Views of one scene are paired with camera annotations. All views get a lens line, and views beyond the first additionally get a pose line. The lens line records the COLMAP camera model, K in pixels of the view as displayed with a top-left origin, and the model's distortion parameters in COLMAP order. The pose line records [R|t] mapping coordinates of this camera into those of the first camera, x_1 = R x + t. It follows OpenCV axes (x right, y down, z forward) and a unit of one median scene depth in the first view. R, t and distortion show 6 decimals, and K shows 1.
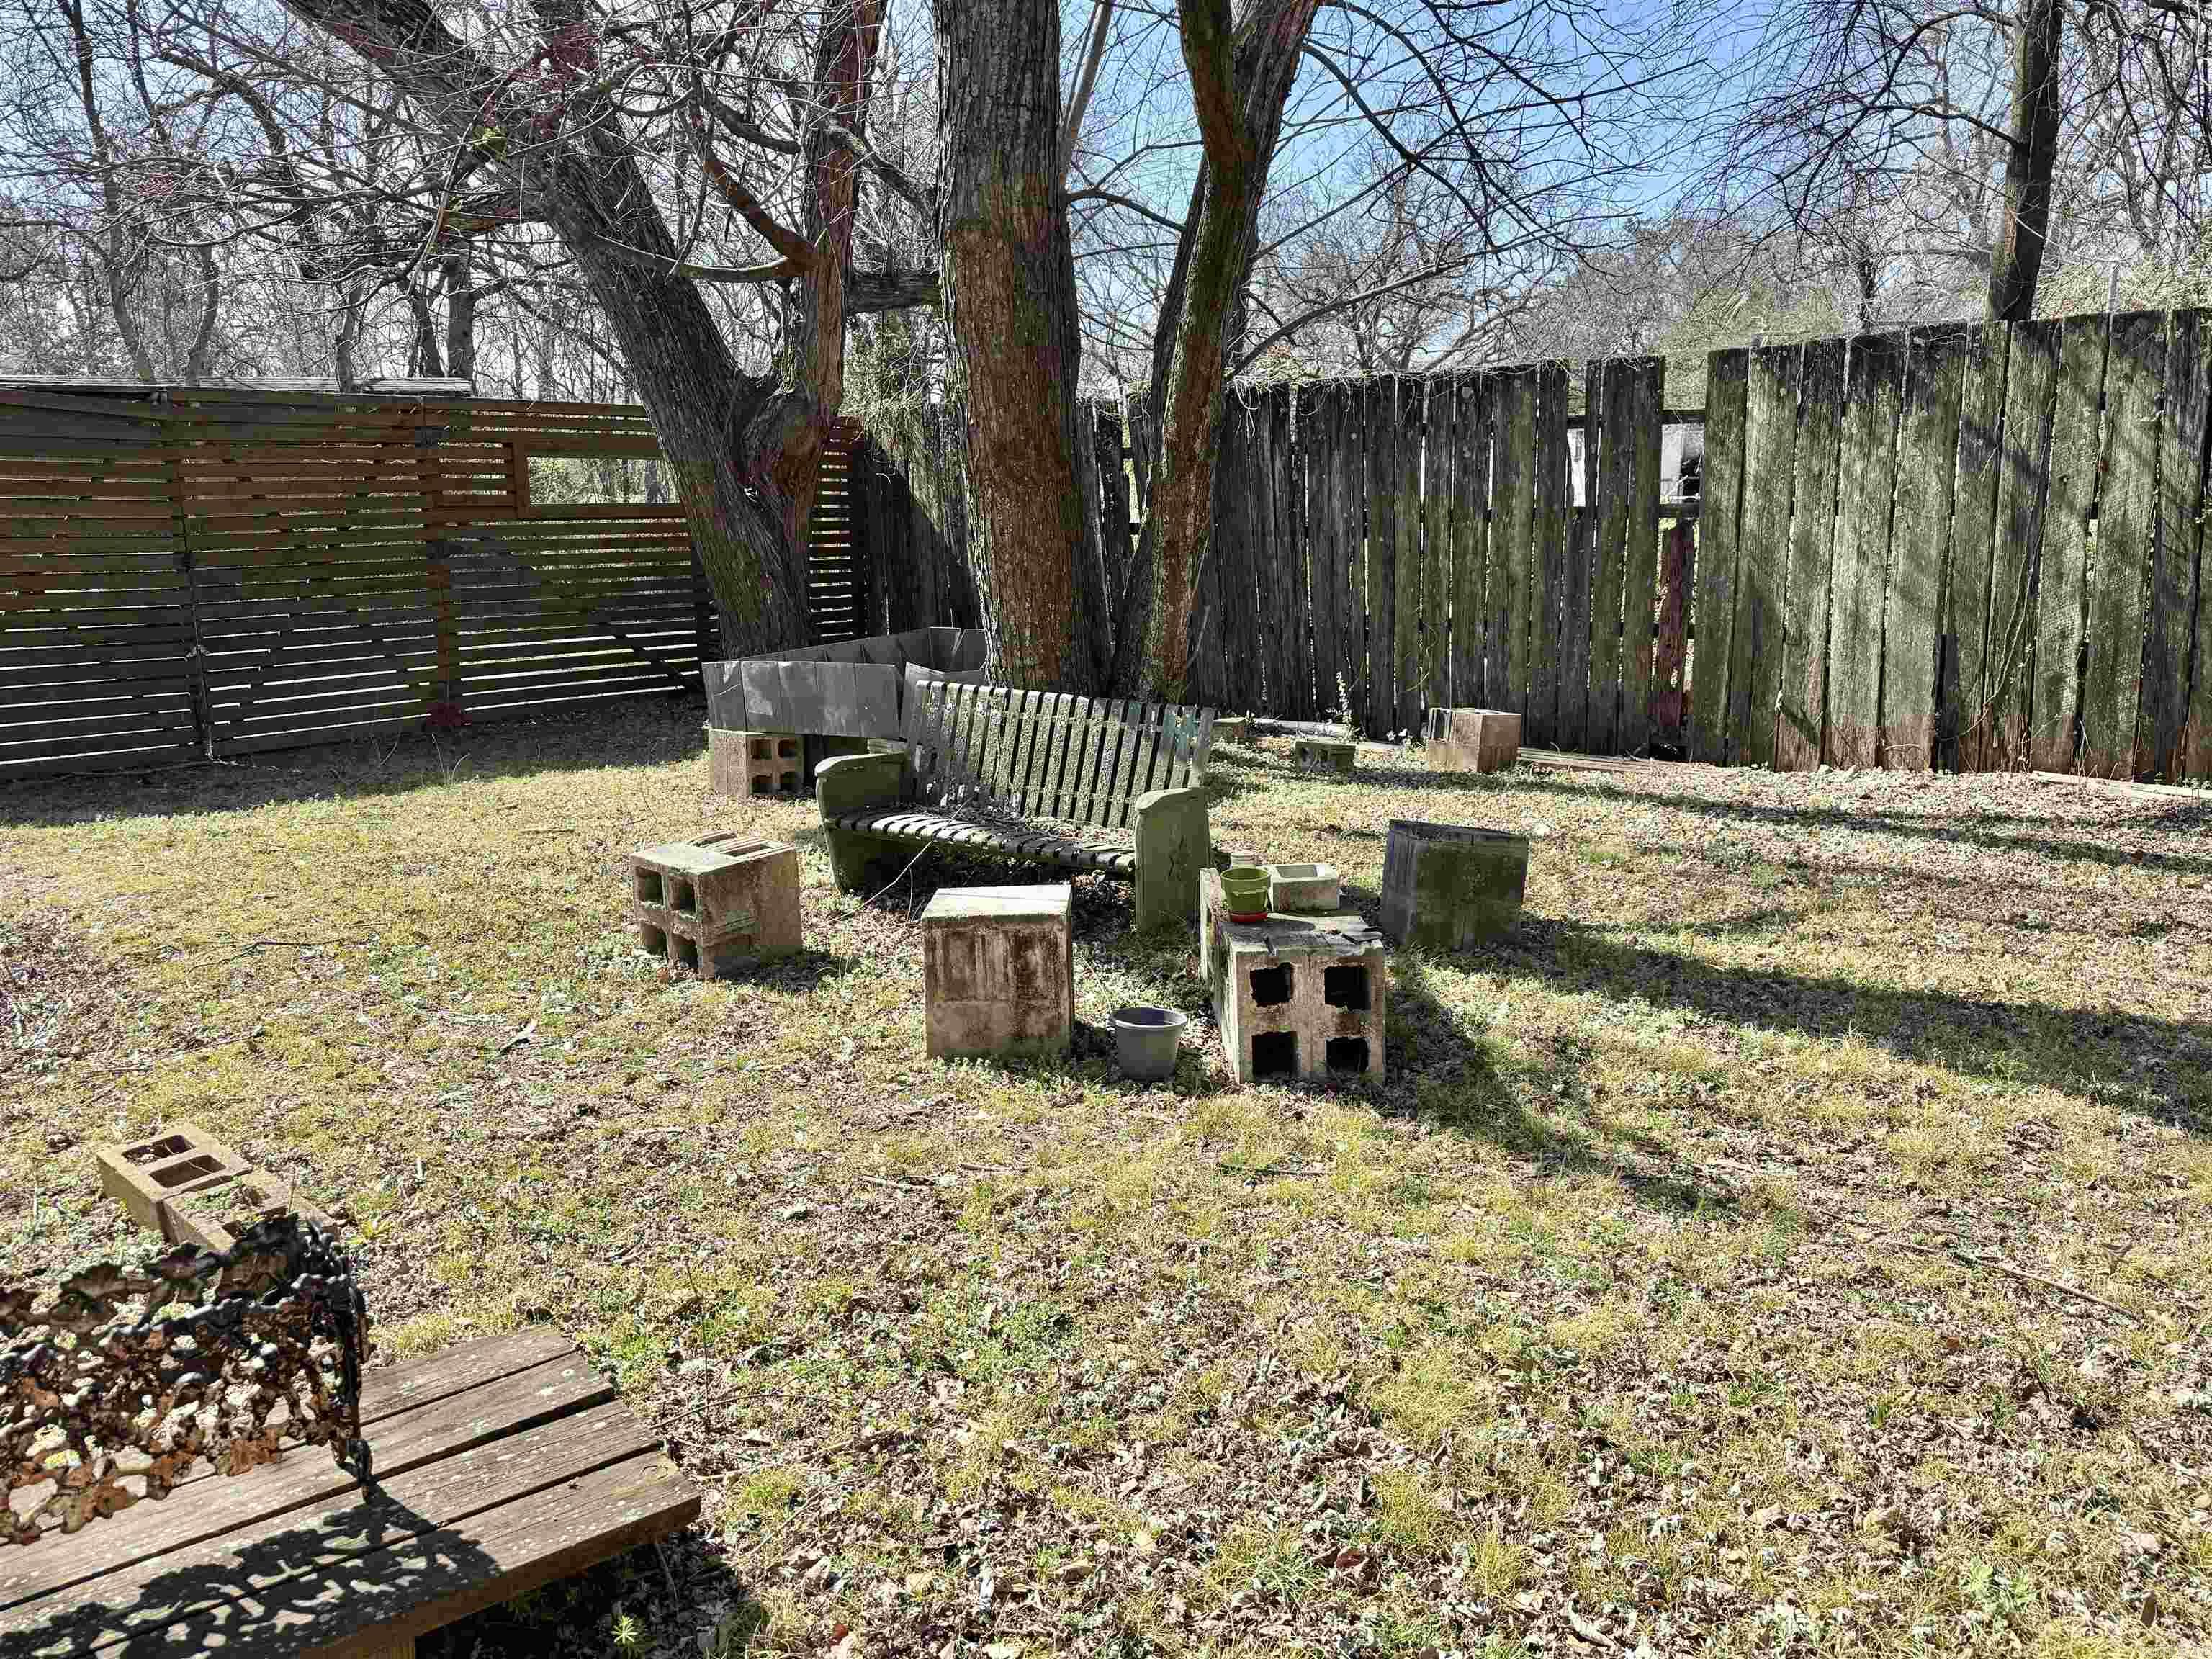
lens RADIAL K [[1617.7, 0, 1106.4], [0, 1617.7, 825.0], [0, 0, 1]] dist [0.001300, 0.000051]
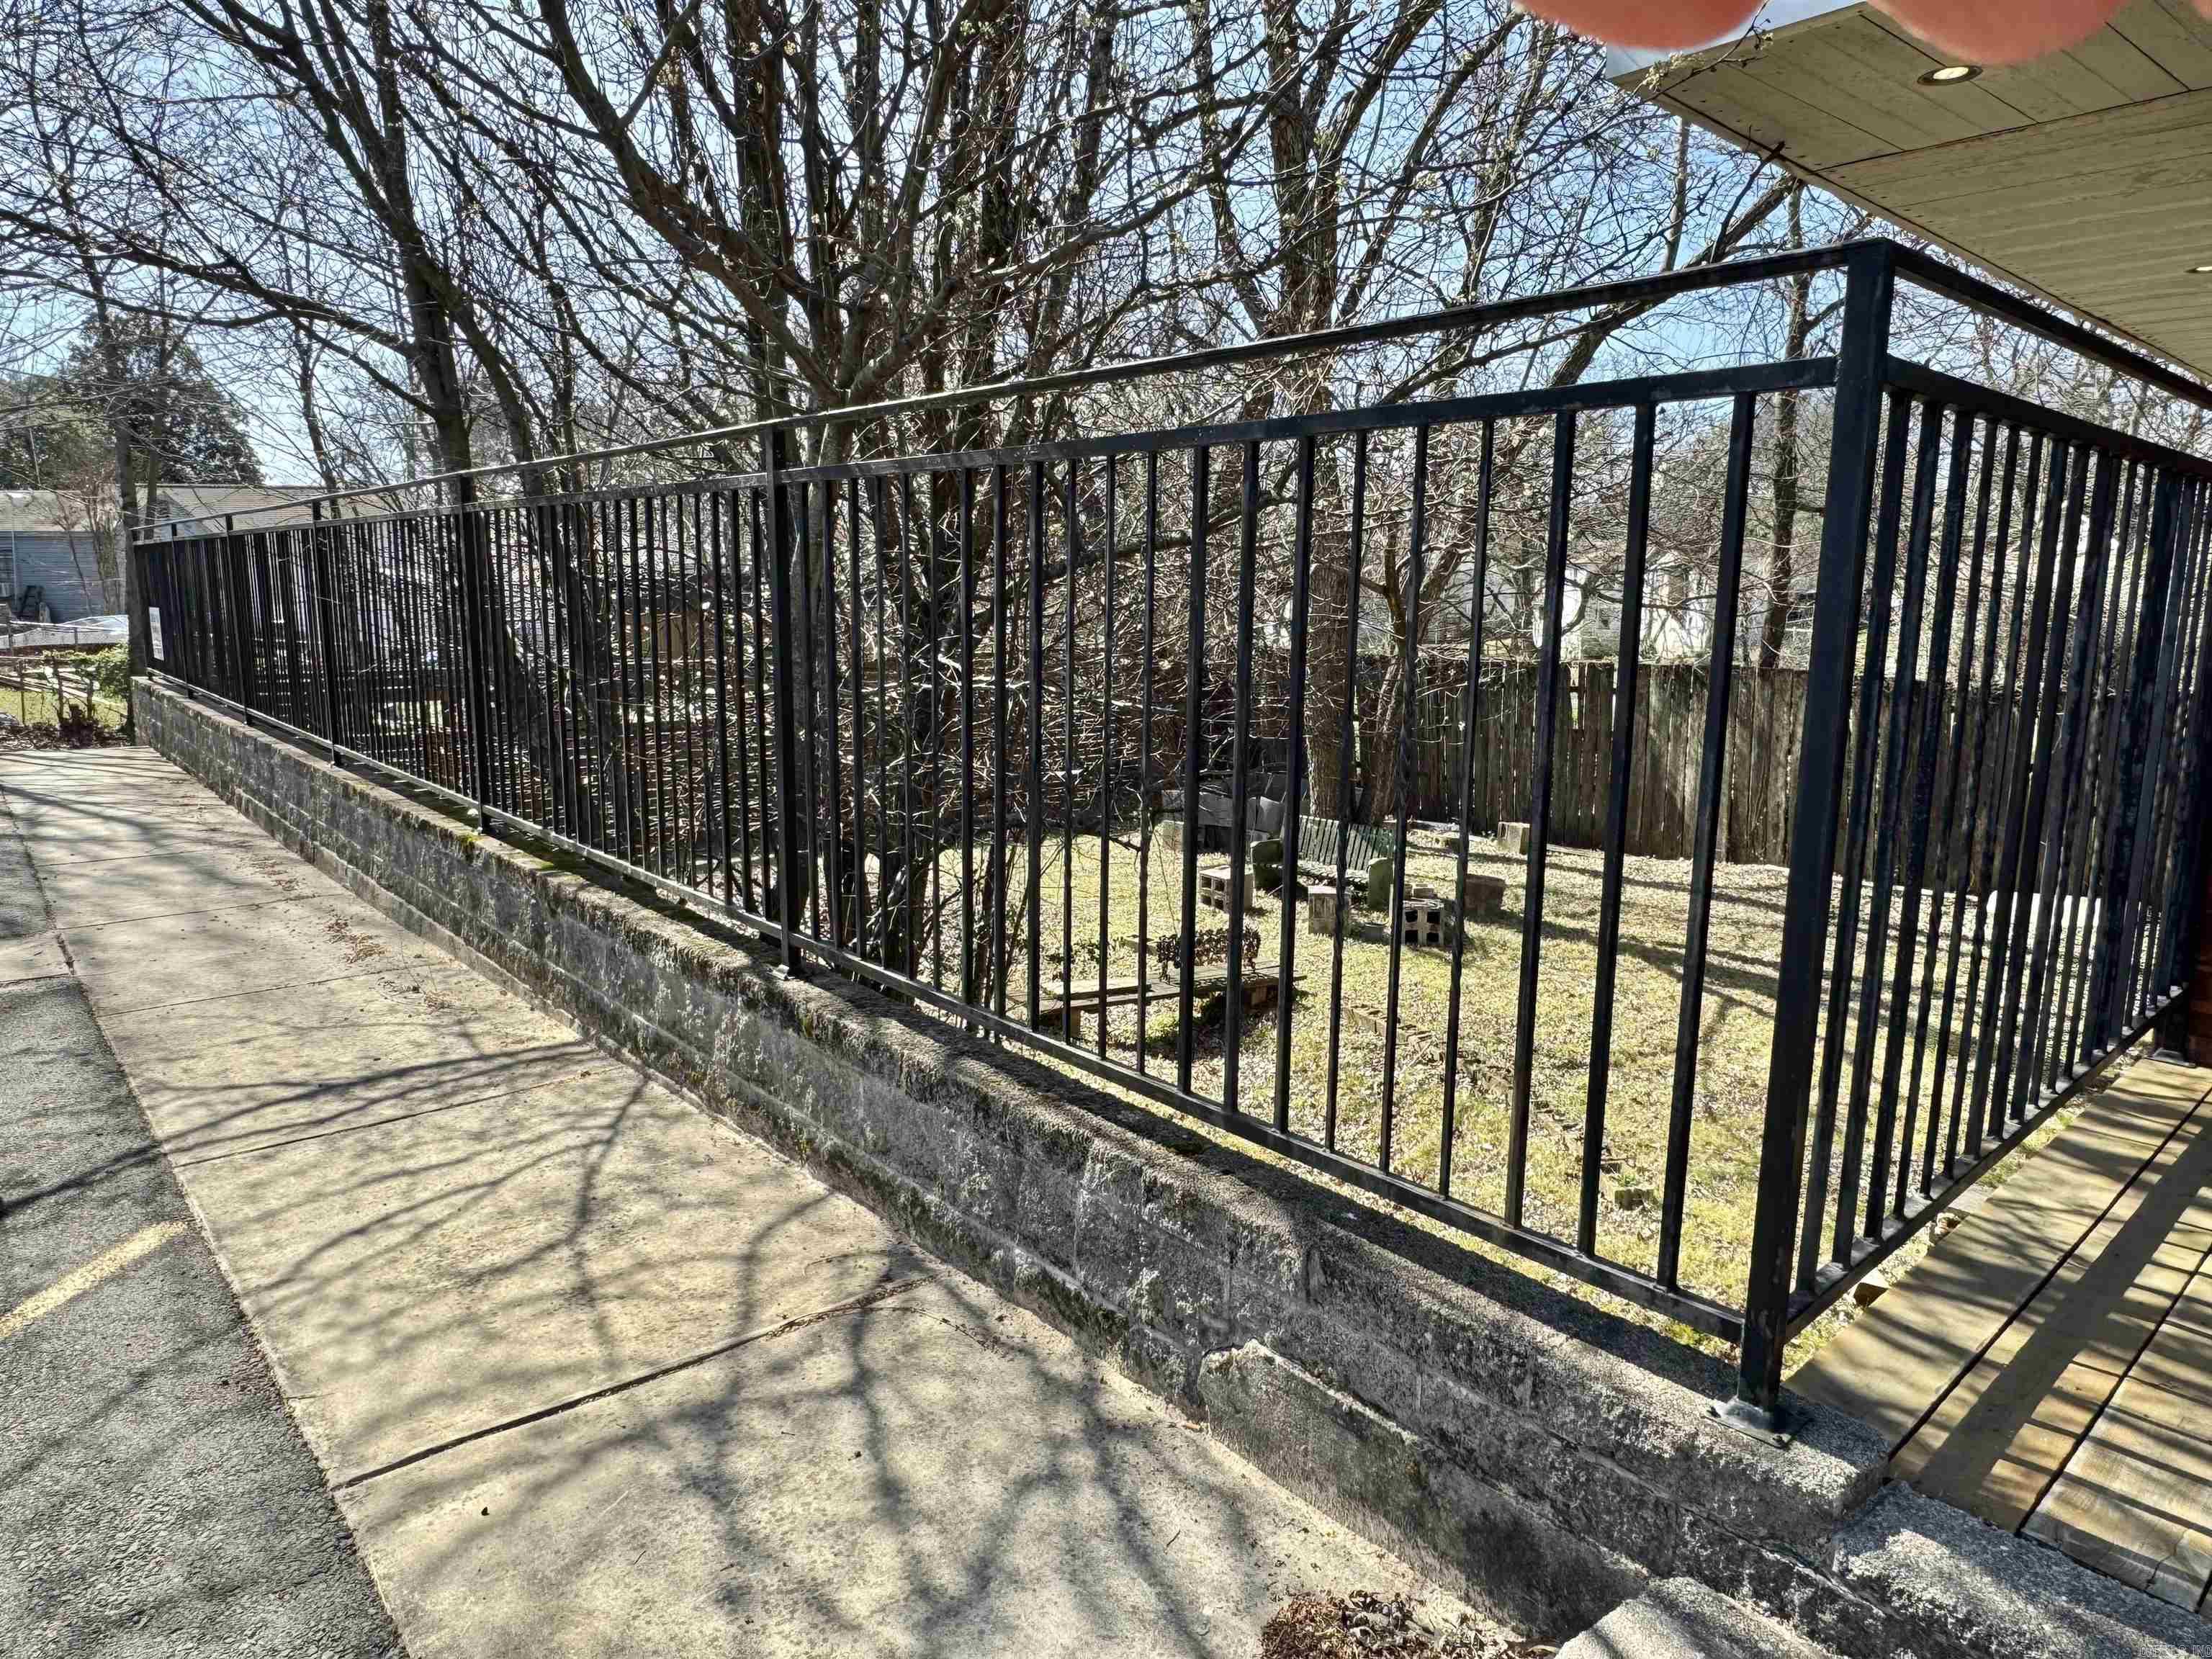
lens RADIAL K [[1377.3, 0, 1107.8], [0, 1377.3, 827.7], [0, 0, 1]] dist [-0.000944, -0.000040]
pose [[0.991056, 0.046525, -0.125073, -0.074779], [-0.050915, 0.998186, -0.032133, 0.014945], [0.123351, 0.038214, 0.991627, -0.825918]]
